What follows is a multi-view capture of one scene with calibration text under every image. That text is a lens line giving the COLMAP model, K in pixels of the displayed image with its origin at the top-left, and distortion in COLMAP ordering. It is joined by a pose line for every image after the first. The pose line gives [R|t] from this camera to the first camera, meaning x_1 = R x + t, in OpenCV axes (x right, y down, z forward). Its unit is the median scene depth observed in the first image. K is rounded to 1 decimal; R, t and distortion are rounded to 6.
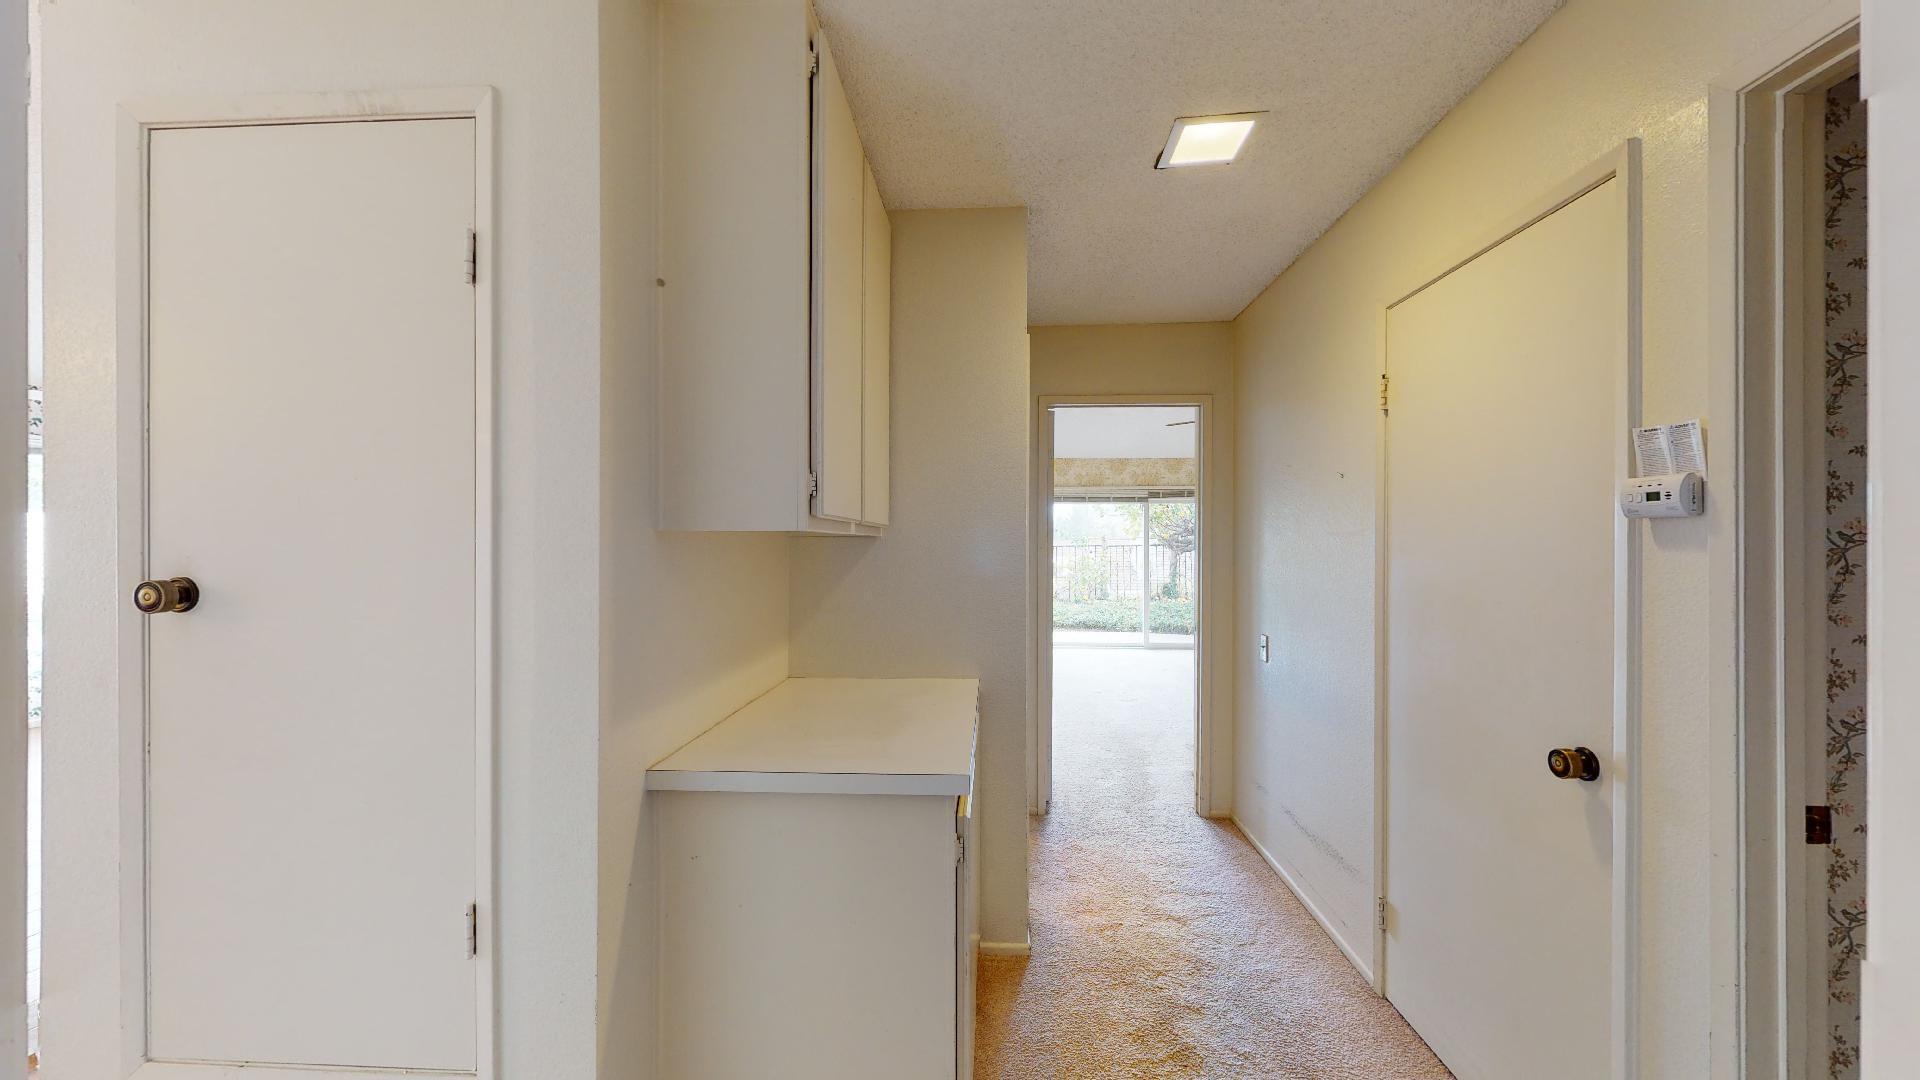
lens RADIAL K [[703.7, 0, 959.9], [0, 703.7, 542.2], [0, 0, 1]] dist [0.000454, -0.000148]
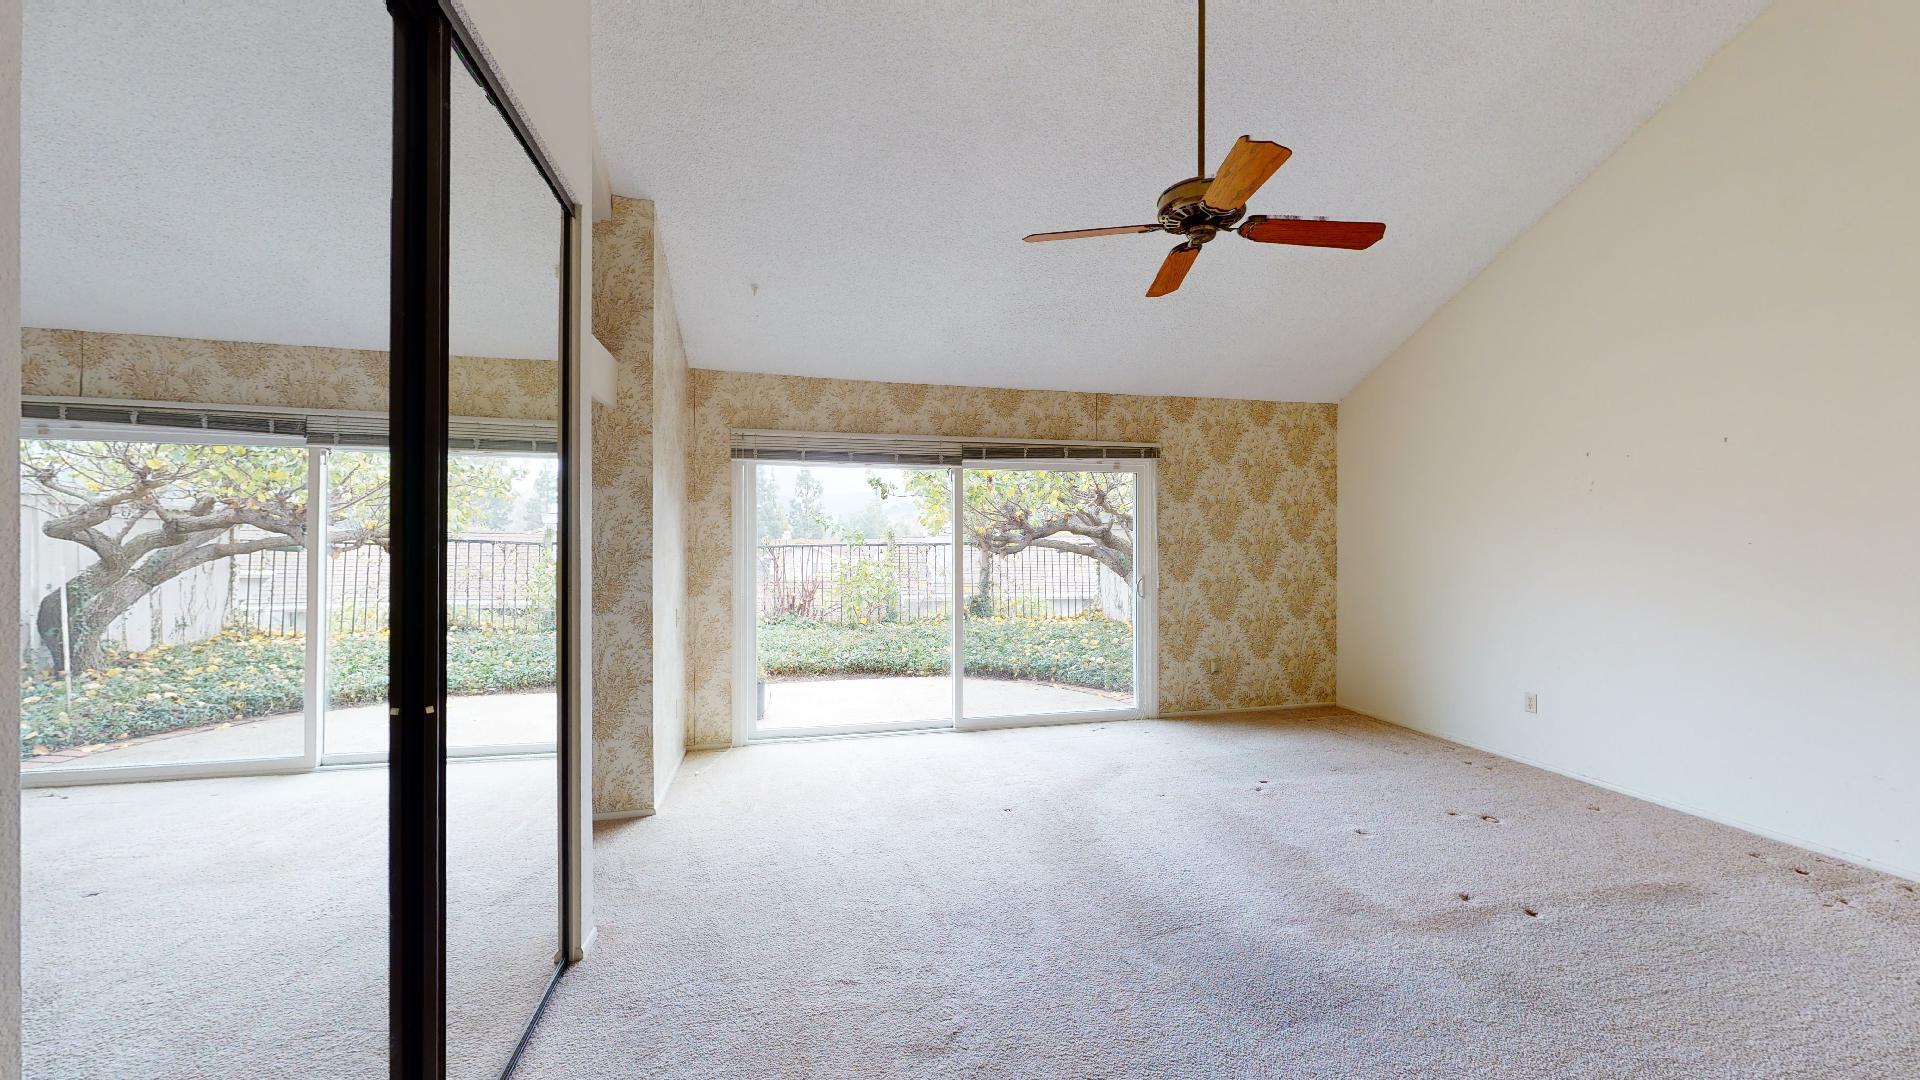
lens RADIAL K [[703.7, 0, 959.9], [0, 703.7, 542.2], [0, 0, 1]] dist [0.000454, -0.000148]
pose [[0.958725, -0.001376, 0.284333, 0.107697], [0.001253, 0.999999, 0.000614, 0.003182], [-0.284333, -0.000233, 0.958725, 0.464786]]
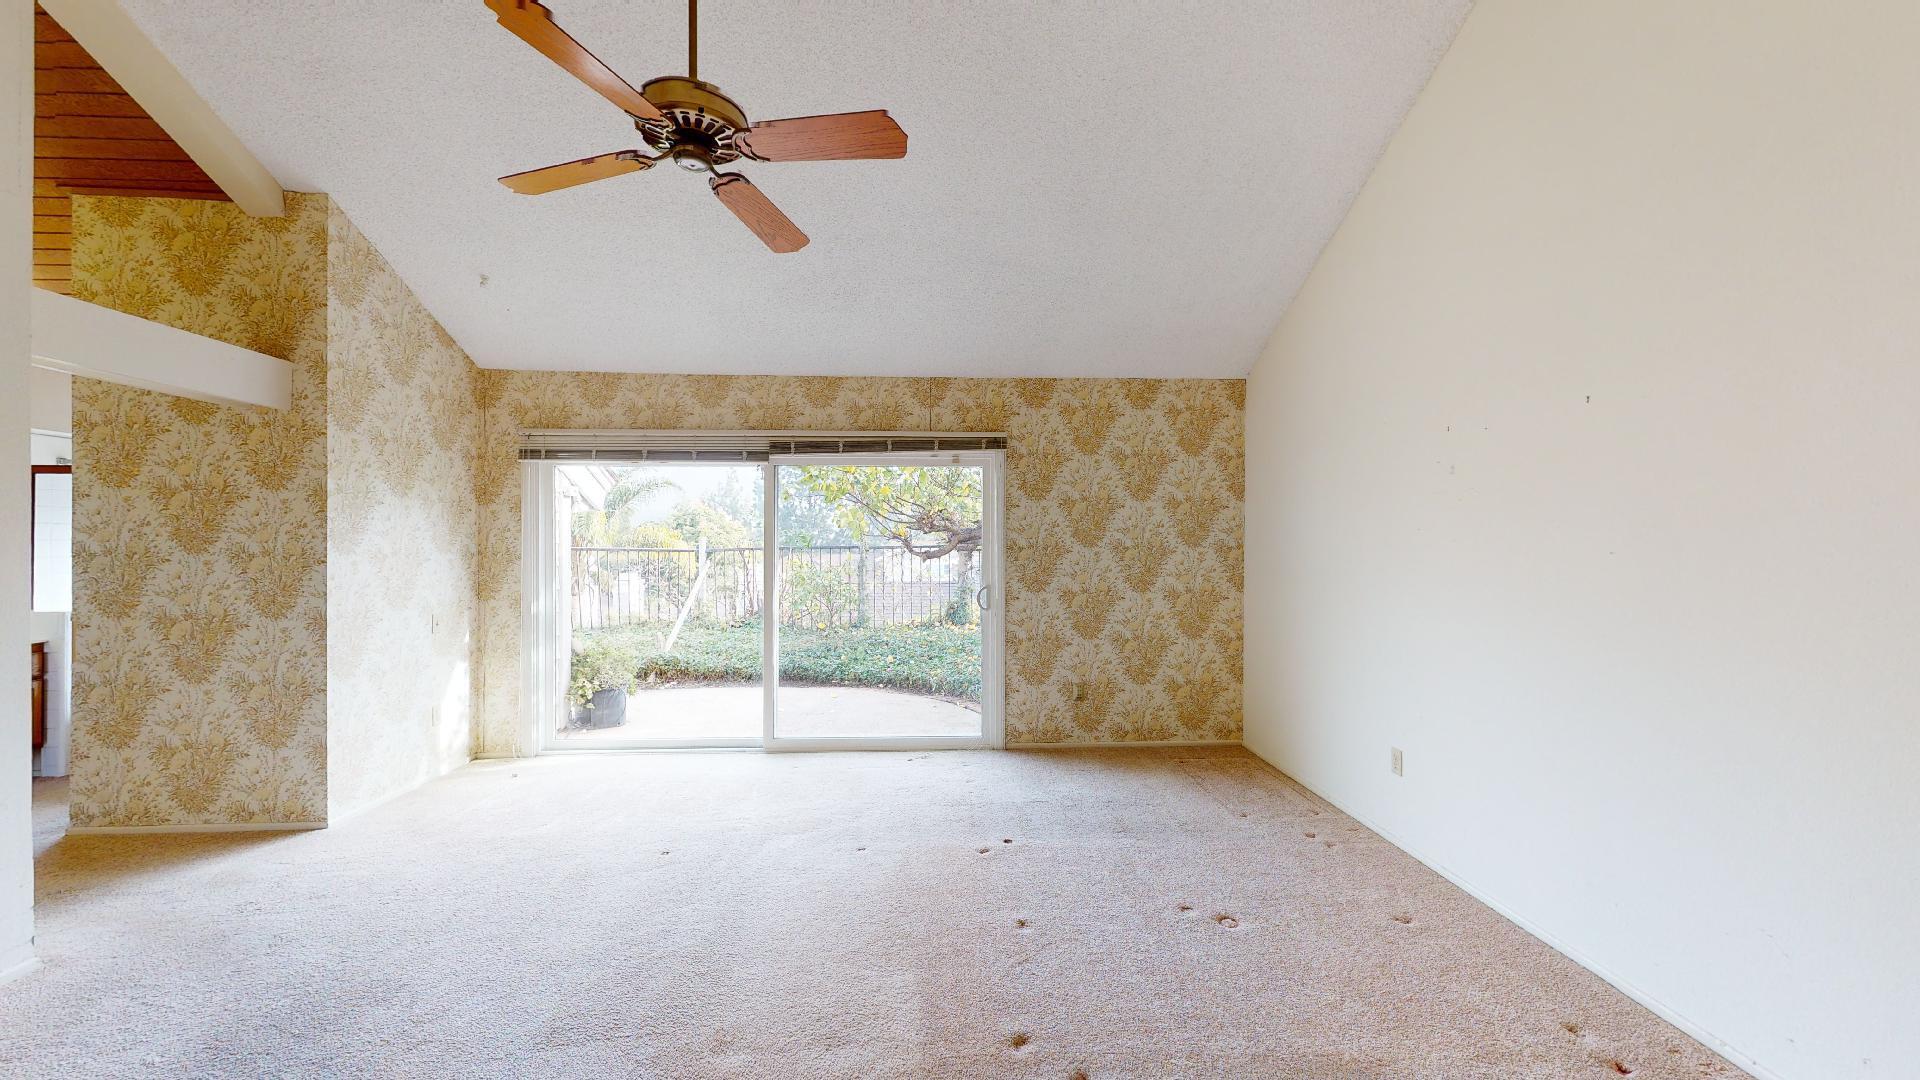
lens RADIAL K [[703.7, 0, 959.9], [0, 703.7, 542.2], [0, 0, 1]] dist [0.000454, -0.000148]
pose [[0.994993, 0.000318, 0.099941, 0.350083], [-0.000244, 1.000000, -0.000750, 0.001167], [-0.099942, 0.000722, 0.994993, 0.477080]]
